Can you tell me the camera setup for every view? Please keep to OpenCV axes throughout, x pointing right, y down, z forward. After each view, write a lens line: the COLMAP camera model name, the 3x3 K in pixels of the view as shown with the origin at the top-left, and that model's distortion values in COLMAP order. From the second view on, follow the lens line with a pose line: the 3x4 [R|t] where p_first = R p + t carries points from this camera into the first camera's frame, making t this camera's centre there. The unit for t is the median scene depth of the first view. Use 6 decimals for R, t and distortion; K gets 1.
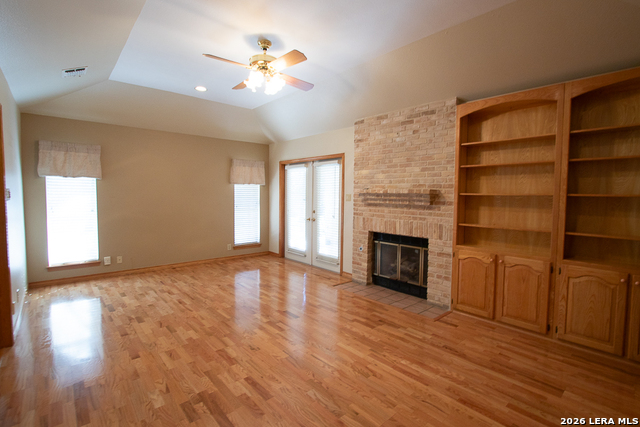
lens RADIAL K [[296.2, 0, 331.9], [0, 296.2, 211.1], [0, 0, 1]] dist [-0.014272, 0.000910]
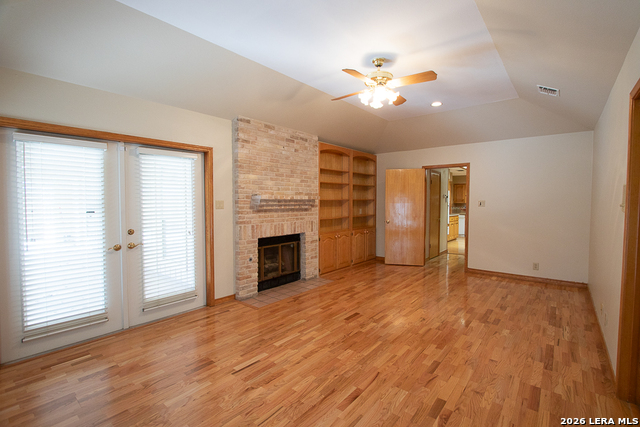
lens RADIAL K [[298.8, 0, 320.0], [0, 298.8, 213.5], [0, 0, 1]] dist [-0.003679, 0.000098]
pose [[-0.127807, -0.056367, 0.990196, -0.972239], [0.051275, 0.996673, 0.063354, -0.073495], [-0.990473, 0.058870, -0.124492, 1.033651]]
